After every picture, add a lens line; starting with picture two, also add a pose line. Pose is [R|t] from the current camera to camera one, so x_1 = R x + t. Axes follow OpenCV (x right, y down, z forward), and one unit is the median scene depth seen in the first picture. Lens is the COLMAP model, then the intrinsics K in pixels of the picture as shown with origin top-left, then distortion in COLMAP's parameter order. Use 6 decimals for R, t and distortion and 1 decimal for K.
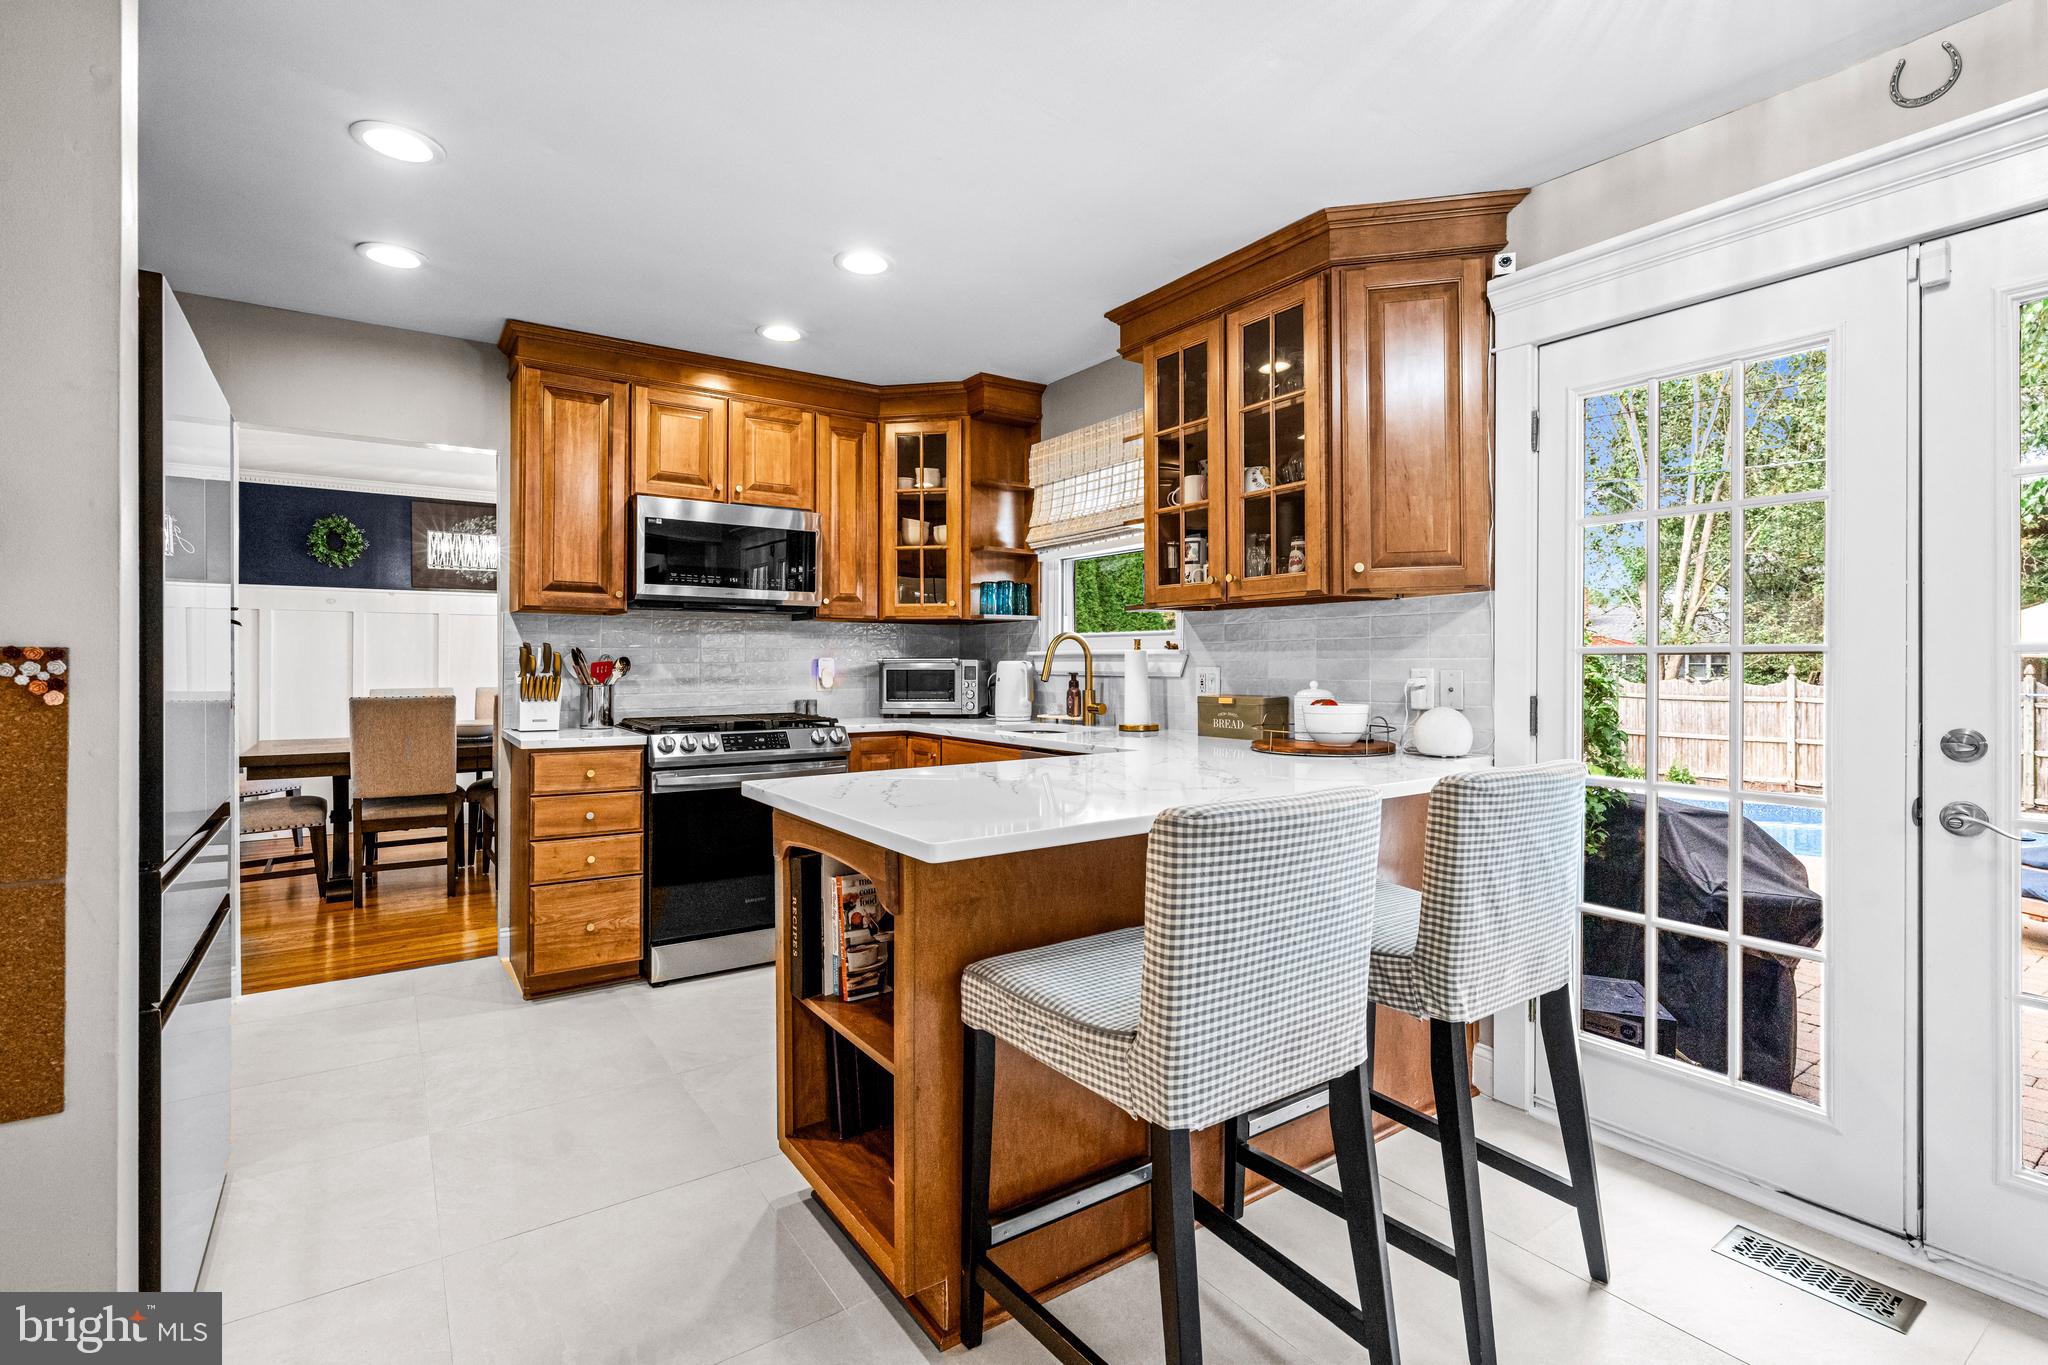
lens RADIAL K [[941.2, 0, 1028.2], [0, 941.2, 666.8], [0, 0, 1]] dist [0.000337, -0.000113]
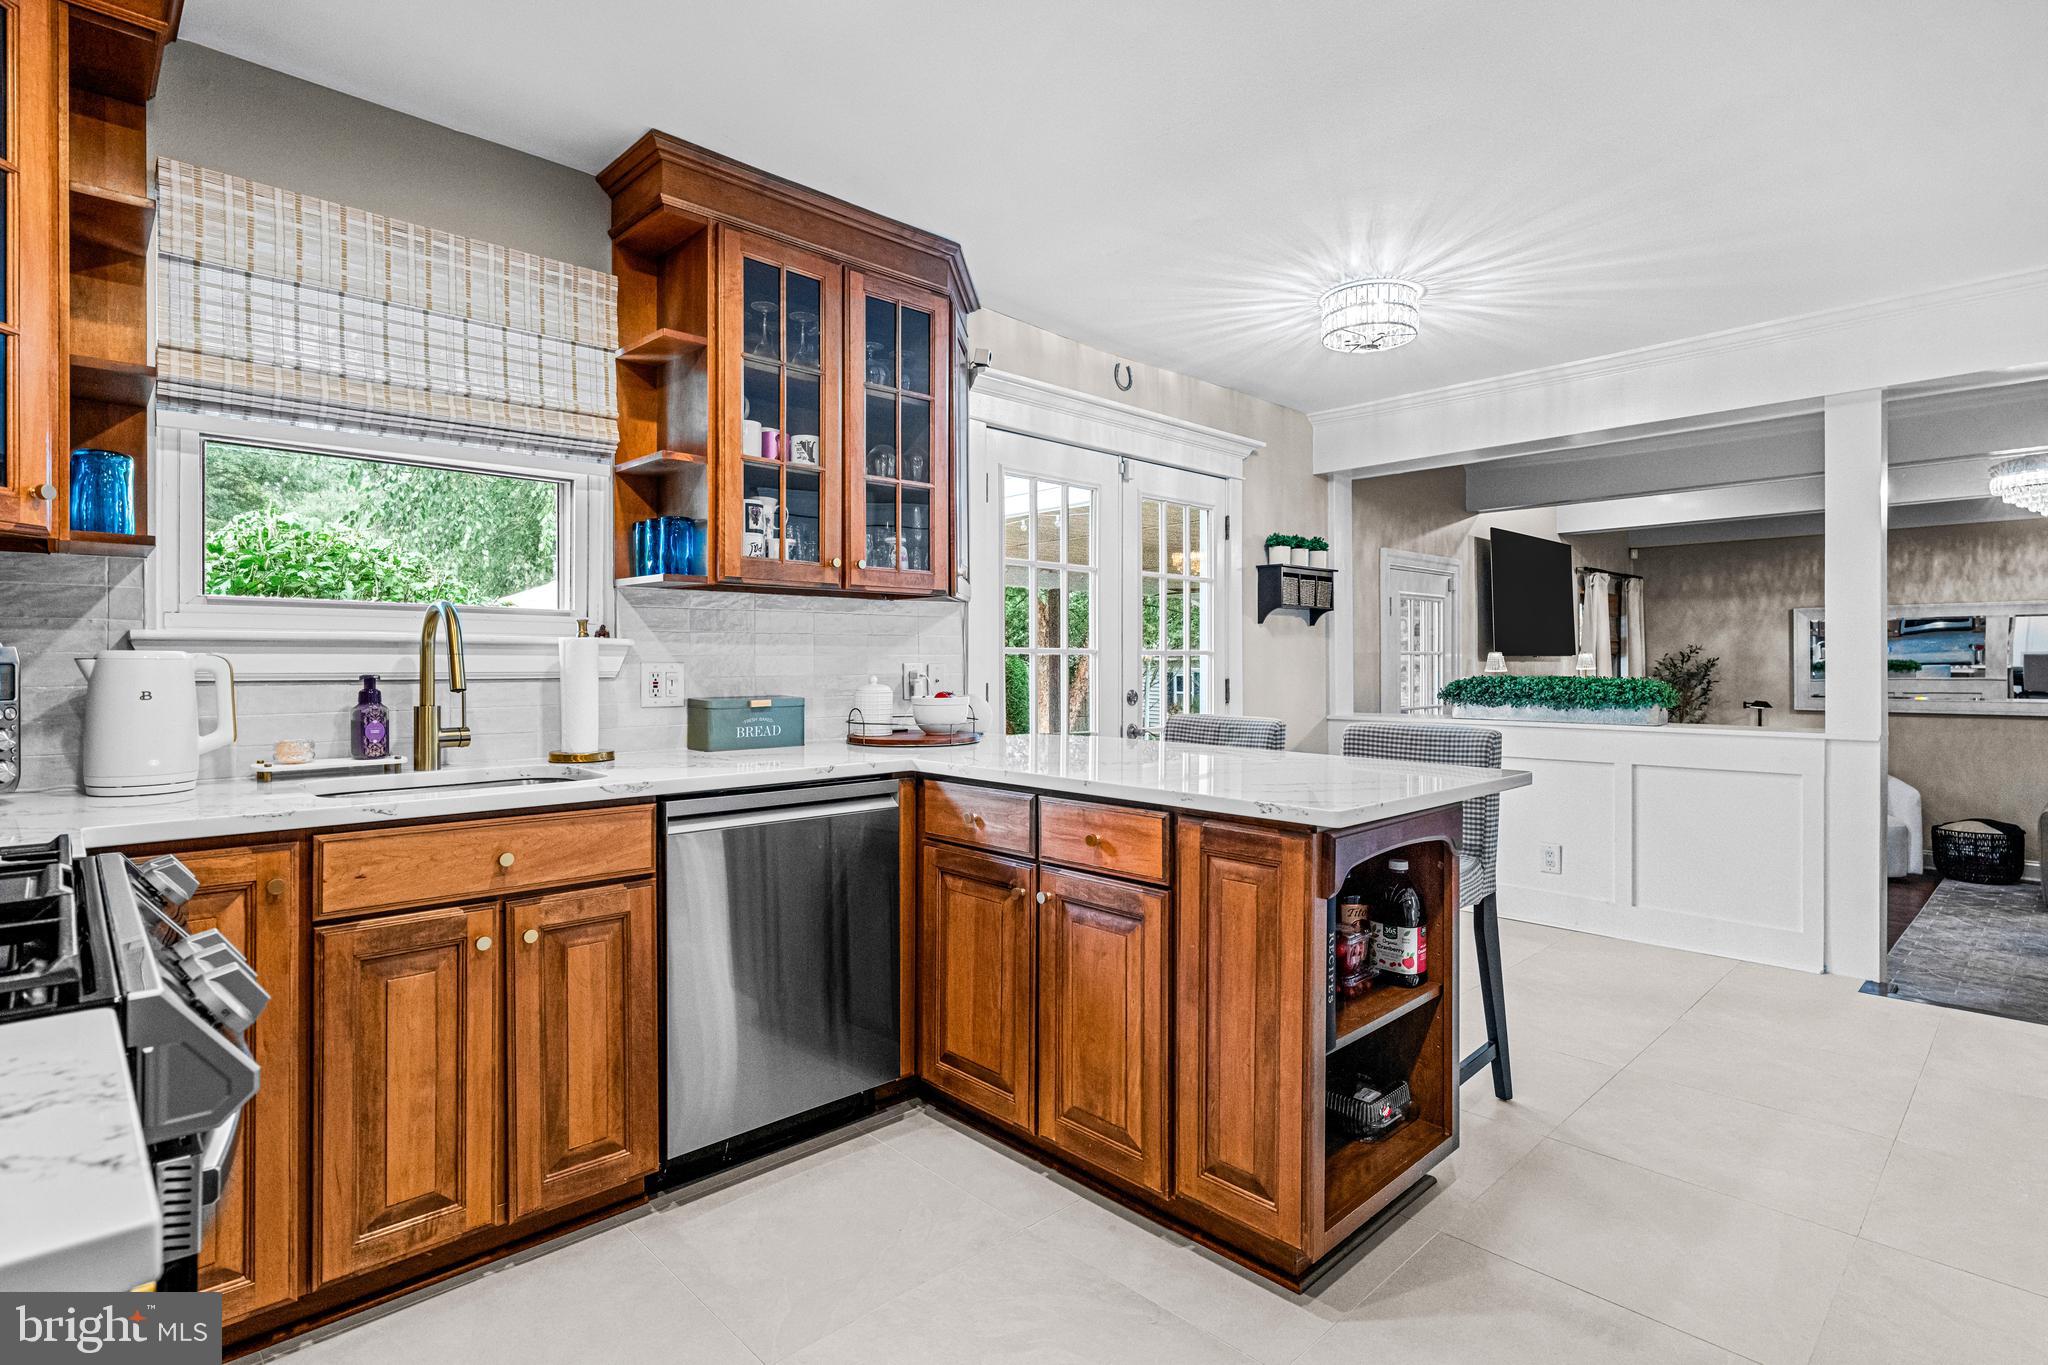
lens RADIAL K [[1022.1, 0, 1029.4], [0, 1022.1, 660.4], [0, 0, 1]] dist [0.001192, 0.000189]
pose [[-0.170901, -0.001053, 0.985288, -0.657317], [0.001675, 0.999998, 0.001359, -0.002485], [-0.985287, 0.001883, -0.170899, 0.844898]]
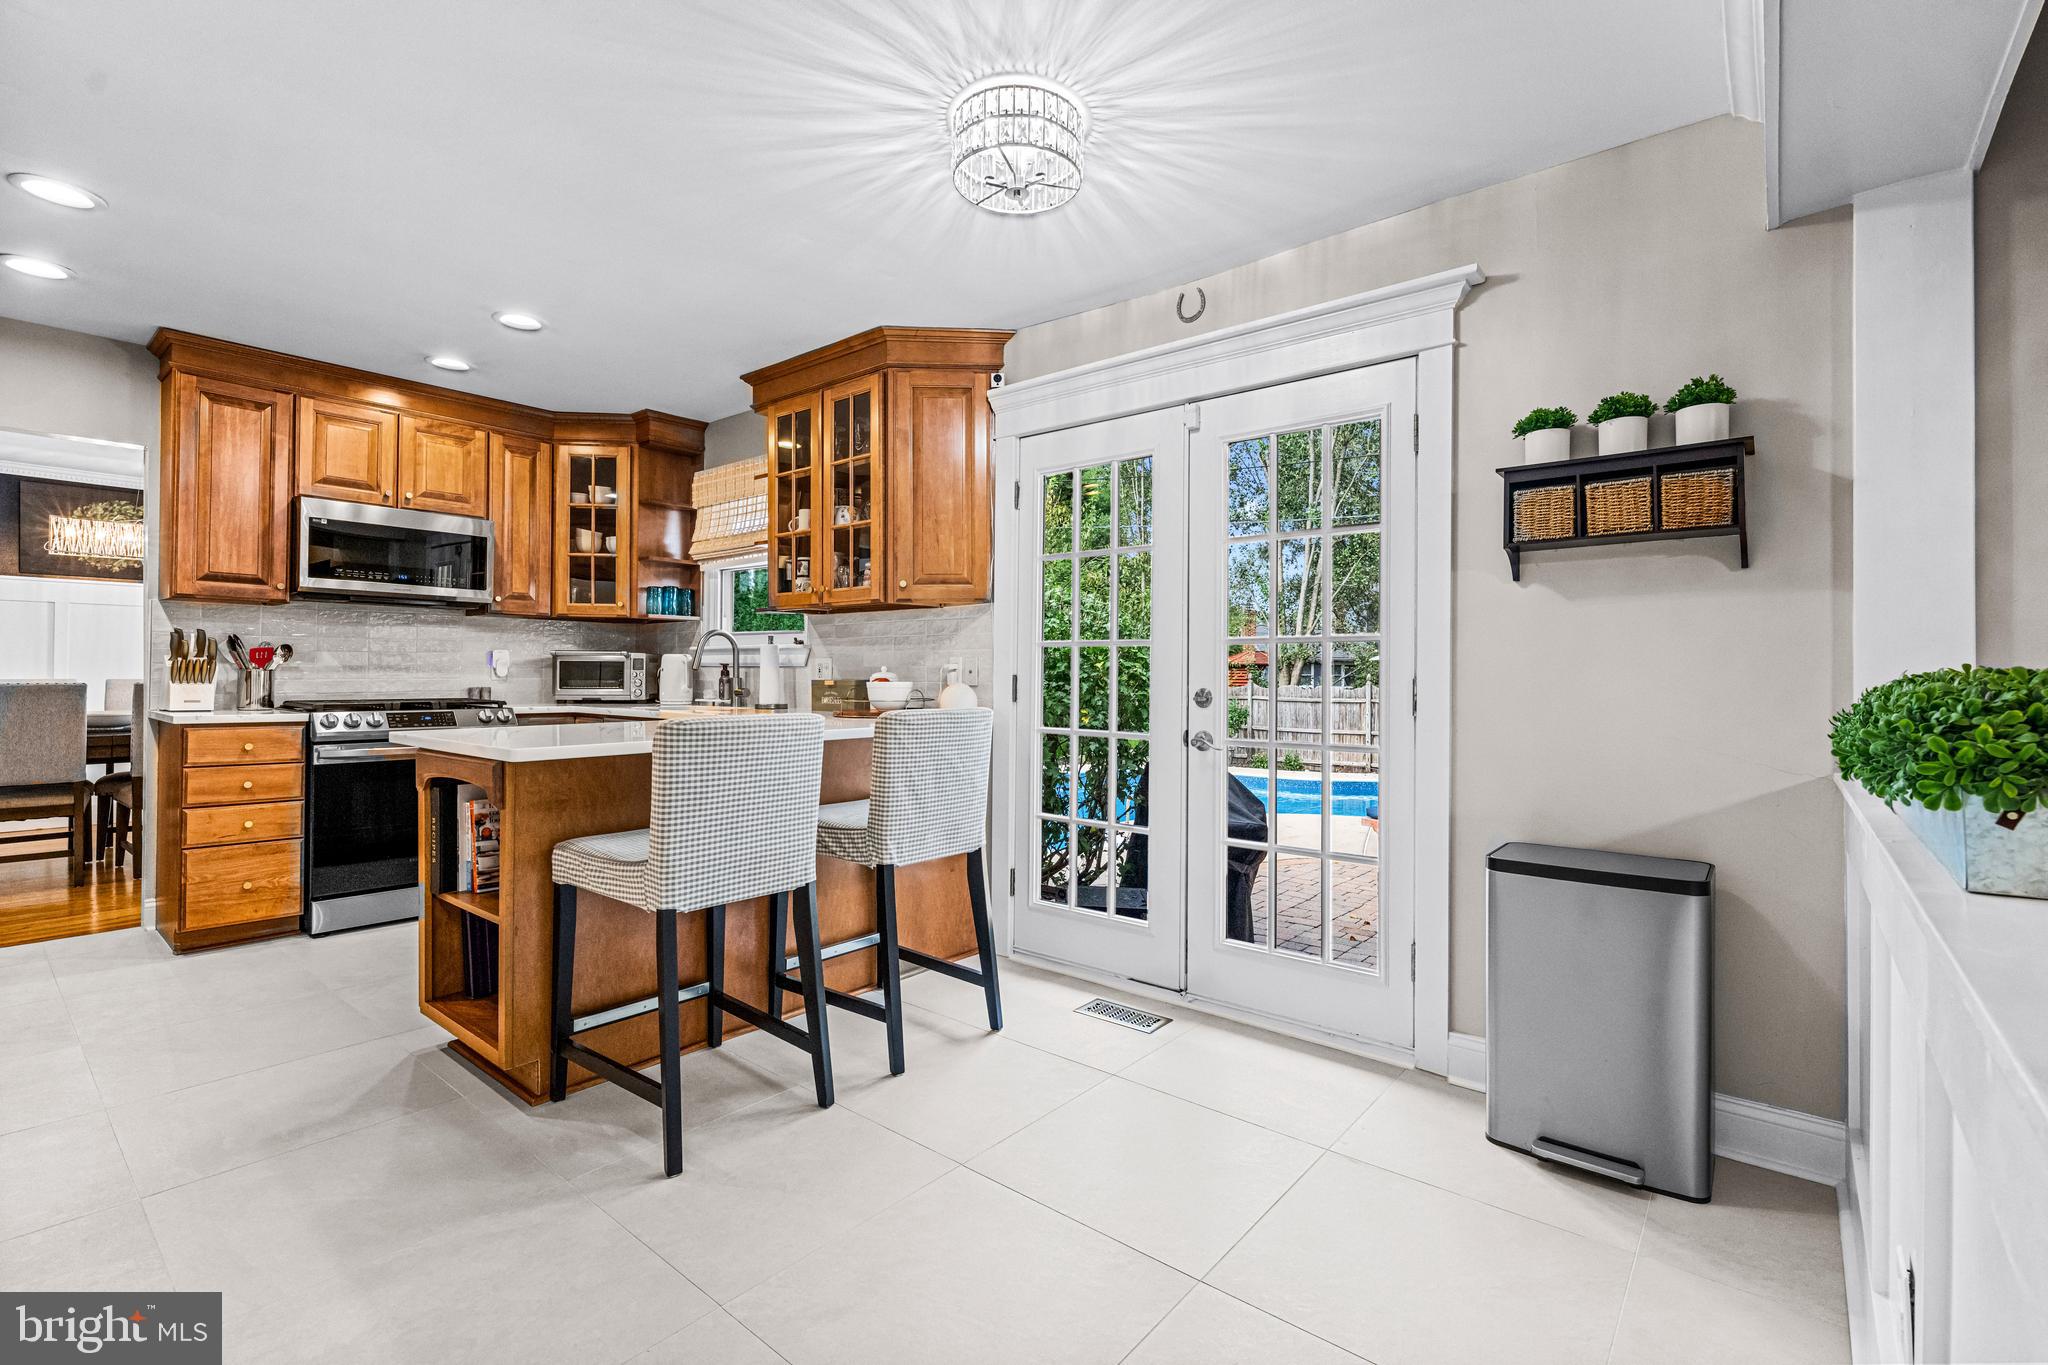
lens RADIAL K [[909.8, 0, 1027.5], [0, 909.8, 675.7], [0, 0, 1]] dist [-0.000569, -0.000252]
pose [[0.962439, 0.006851, 0.271411, 0.120398], [-0.006456, 0.999976, -0.002349, 0.025268], [-0.271420, 0.000508, 0.962461, -0.265869]]
